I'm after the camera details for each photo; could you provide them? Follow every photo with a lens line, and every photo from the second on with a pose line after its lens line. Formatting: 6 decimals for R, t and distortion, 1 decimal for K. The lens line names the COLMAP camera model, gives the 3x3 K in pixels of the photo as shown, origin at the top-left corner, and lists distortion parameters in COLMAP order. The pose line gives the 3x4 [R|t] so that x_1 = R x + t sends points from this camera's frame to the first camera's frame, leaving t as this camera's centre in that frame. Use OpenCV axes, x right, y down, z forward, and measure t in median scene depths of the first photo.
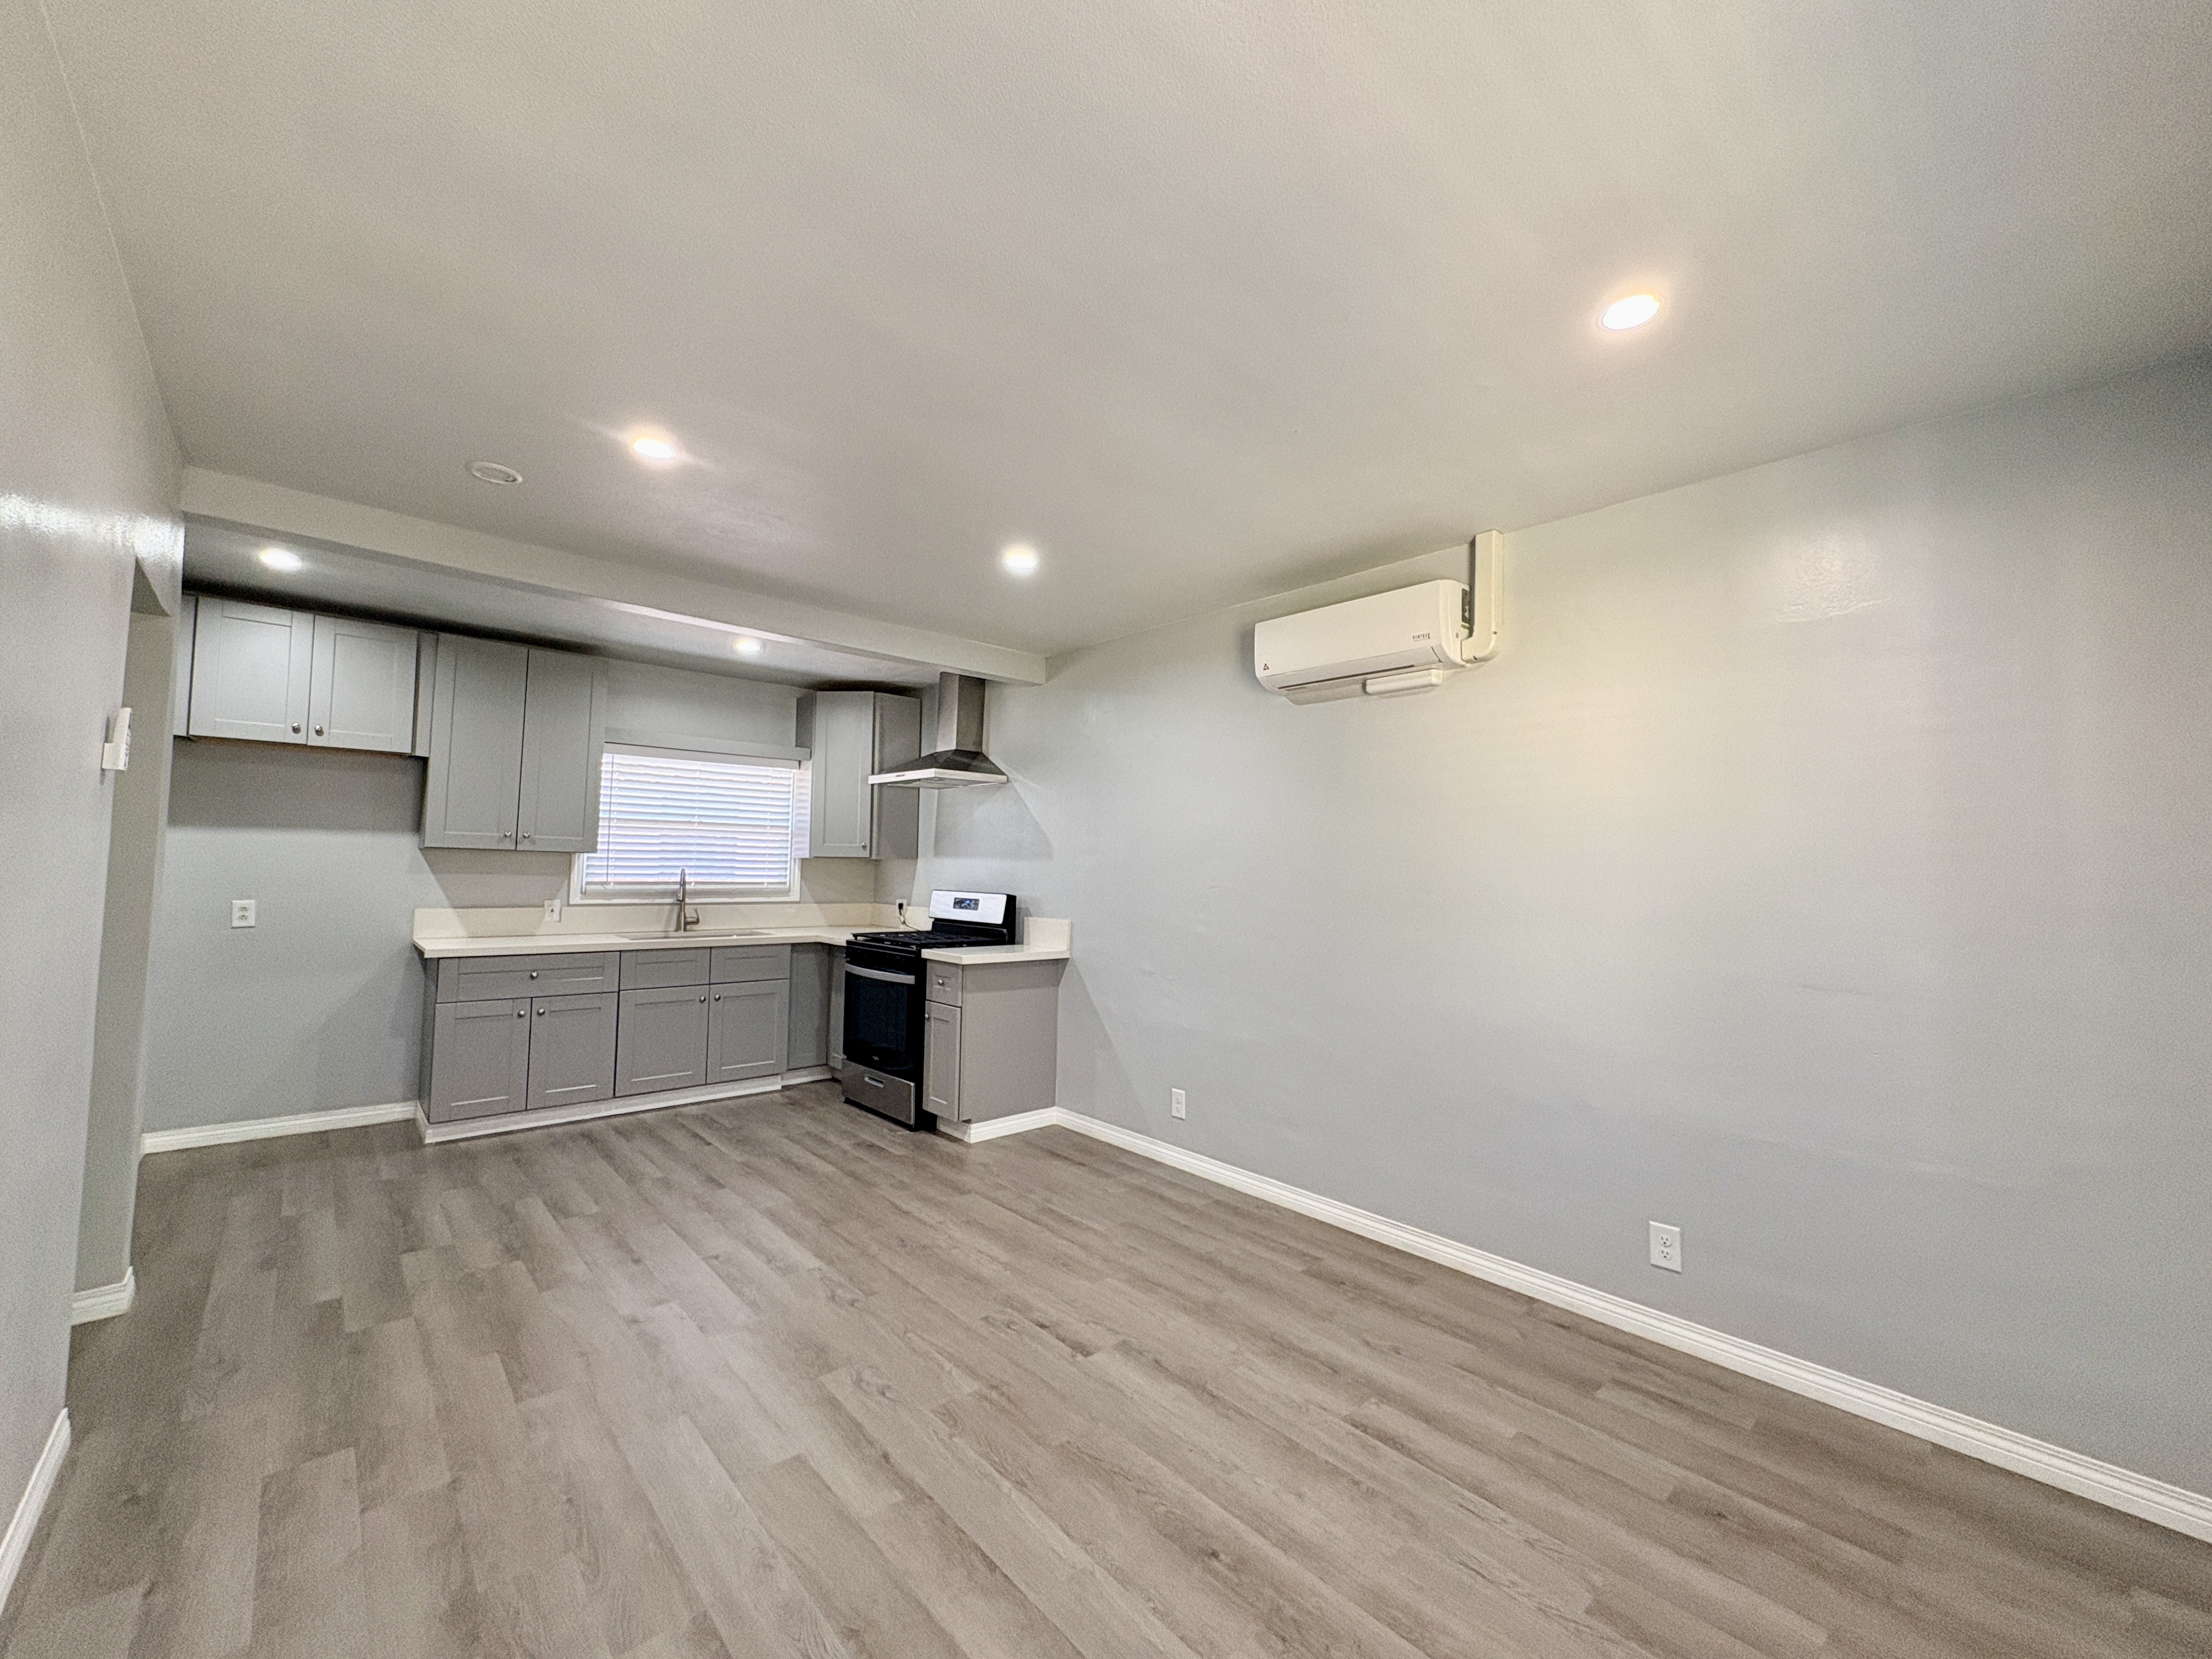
lens RADIAL K [[883.5, 0, 1103.0], [0, 883.5, 825.5], [0, 0, 1]] dist [0.000634, -0.000029]
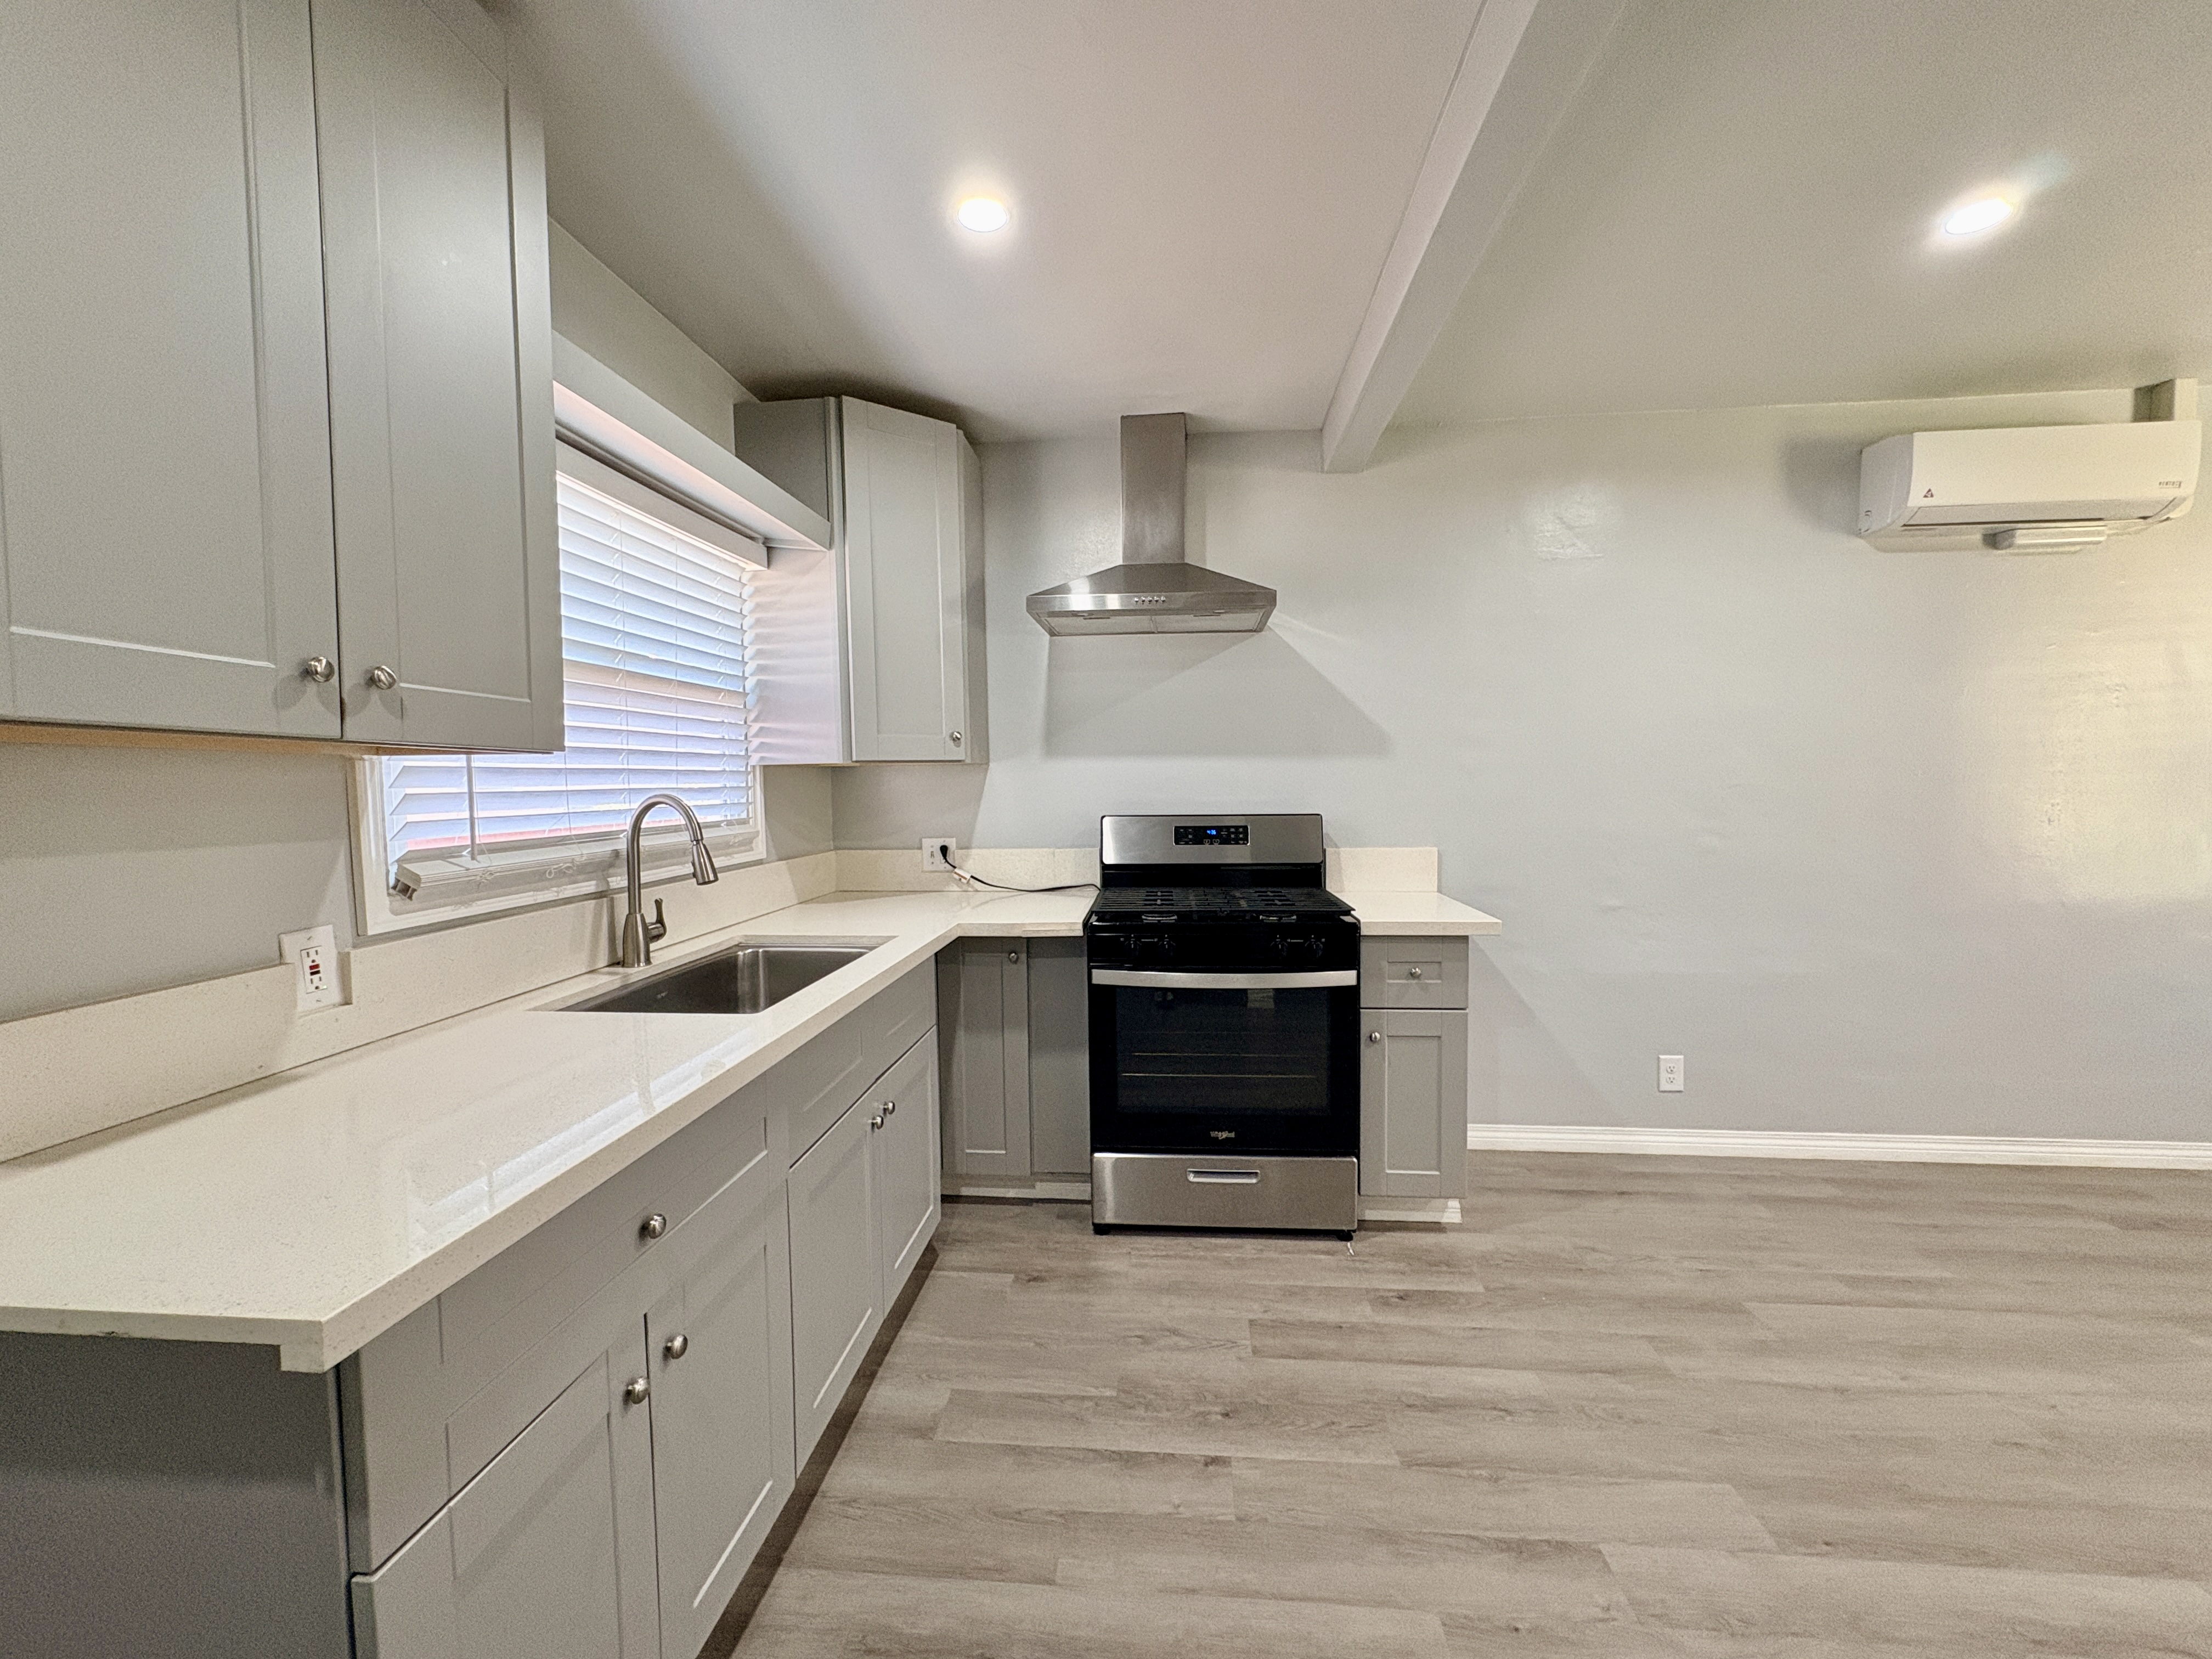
lens RADIAL K [[883.5, 0, 1103.0], [0, 883.5, 825.5], [0, 0, 1]] dist [0.000634, -0.000029]
pose [[0.735179, -0.064027, 0.674842, -0.758927], [-0.006439, 0.994825, 0.101401, 0.029286], [-0.677842, -0.078893, 0.730962, 0.781081]]
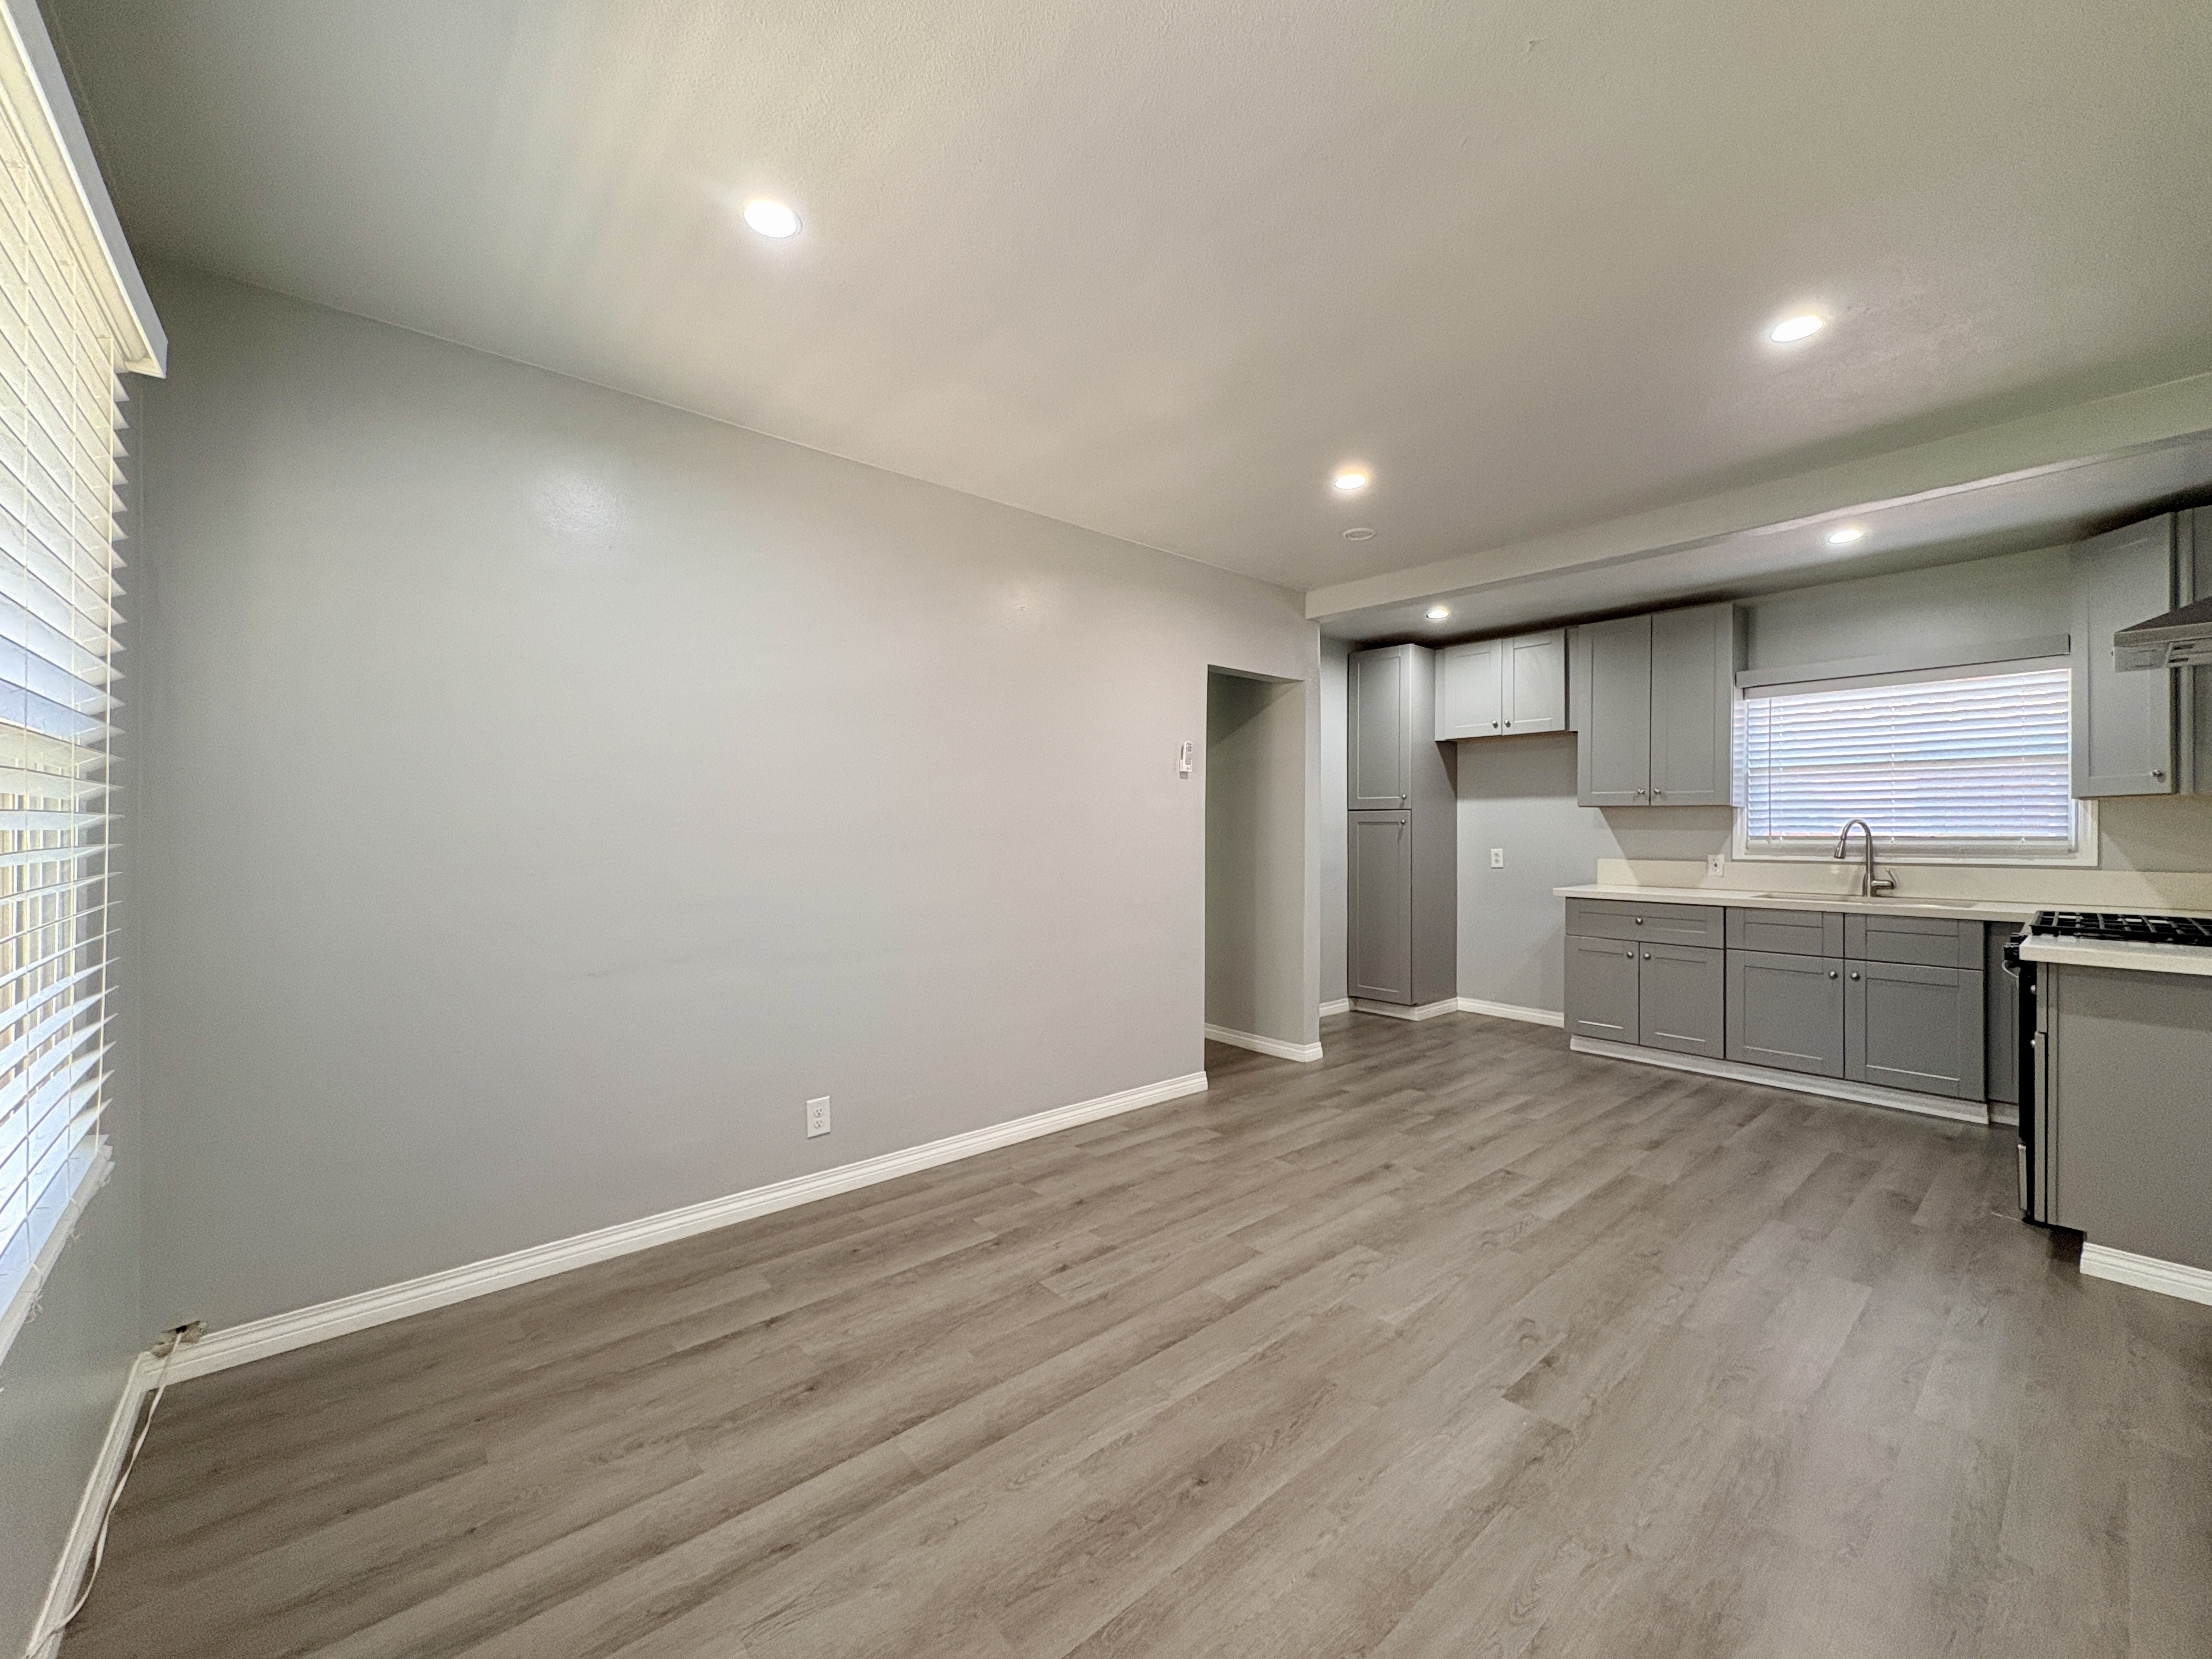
lens RADIAL K [[883.5, 0, 1103.0], [0, 883.5, 825.5], [0, 0, 1]] dist [0.000634, -0.000029]
pose [[-0.023374, -0.023423, -0.999452, 0.475272], [0.047508, 0.998570, -0.024513, 0.052211], [0.998597, -0.048055, -0.022228, 0.403986]]
